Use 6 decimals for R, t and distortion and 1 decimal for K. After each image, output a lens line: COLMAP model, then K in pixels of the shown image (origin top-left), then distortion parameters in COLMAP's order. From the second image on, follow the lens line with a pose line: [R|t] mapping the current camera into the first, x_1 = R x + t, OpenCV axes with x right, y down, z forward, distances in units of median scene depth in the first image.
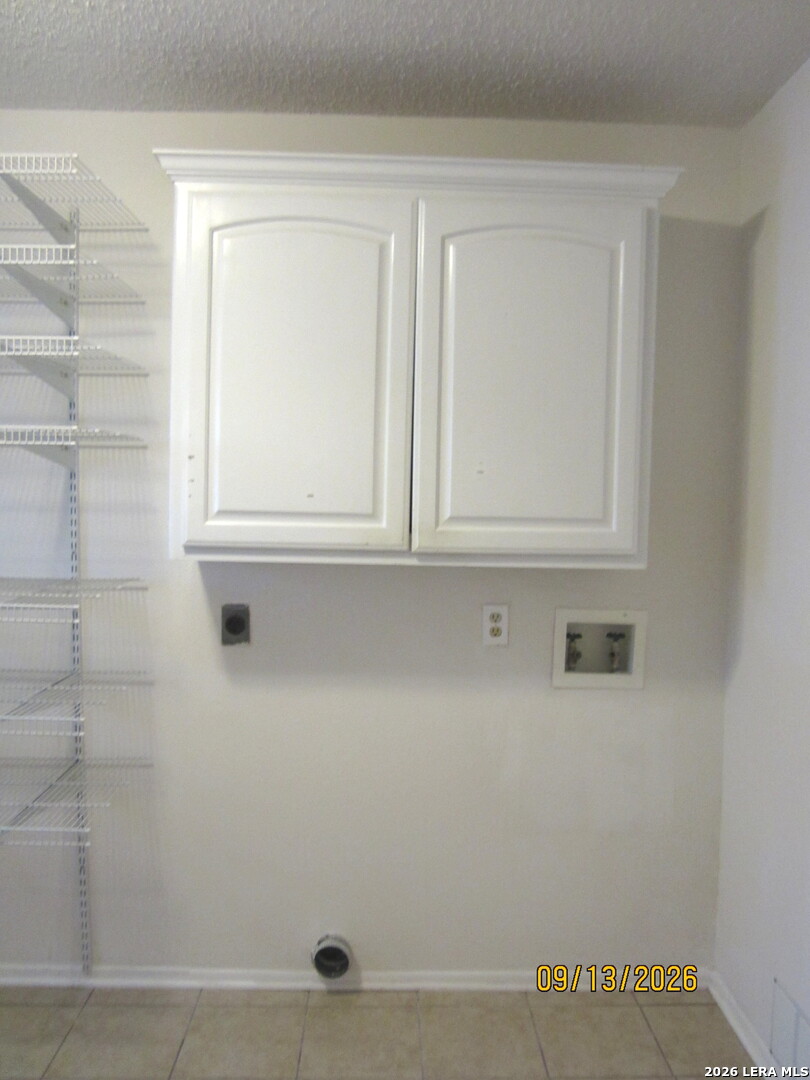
lens RADIAL K [[861.2, 0, 405.0], [0, 861.2, 540.0], [0, 0, 1]] dist [-0.014398, -0.000012]
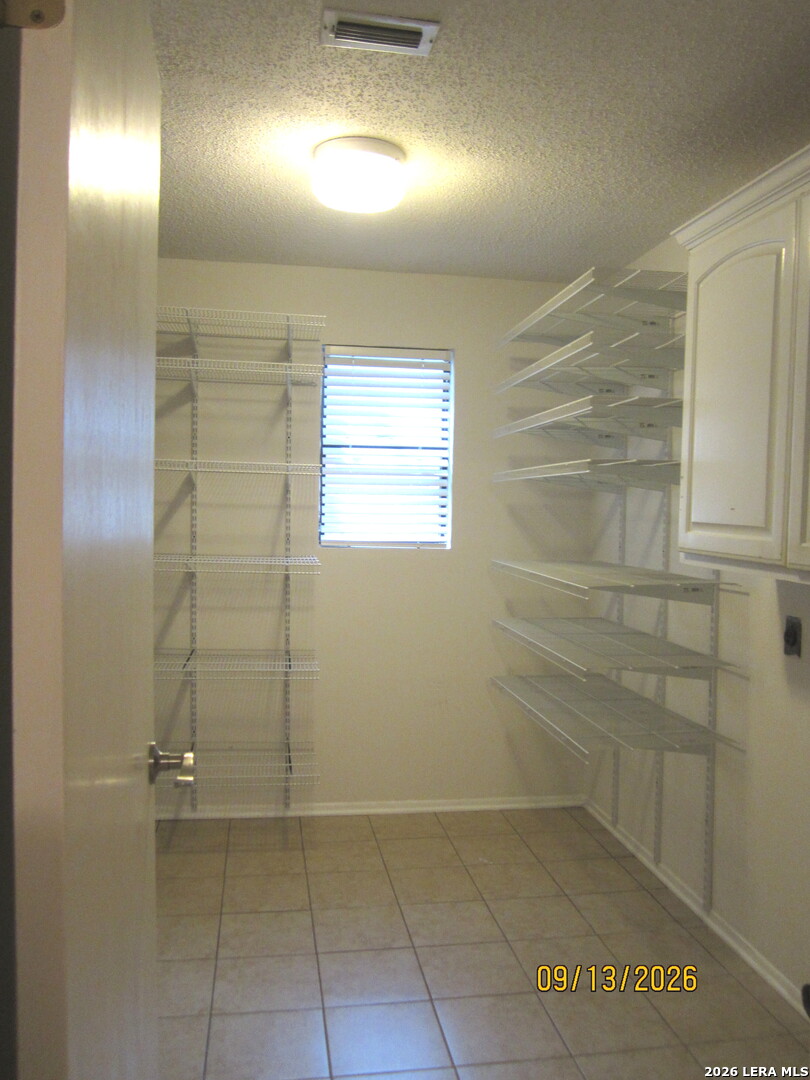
lens RADIAL K [[896.5, 0, 419.0], [0, 896.5, 543.9], [0, 0, 1]] dist [-0.064702, 0.053923]
pose [[0.152028, 0.032996, -0.987825, 0.778713], [-0.064367, 0.997652, 0.023418, -0.008107], [0.986278, 0.060023, 0.153795, 0.389347]]
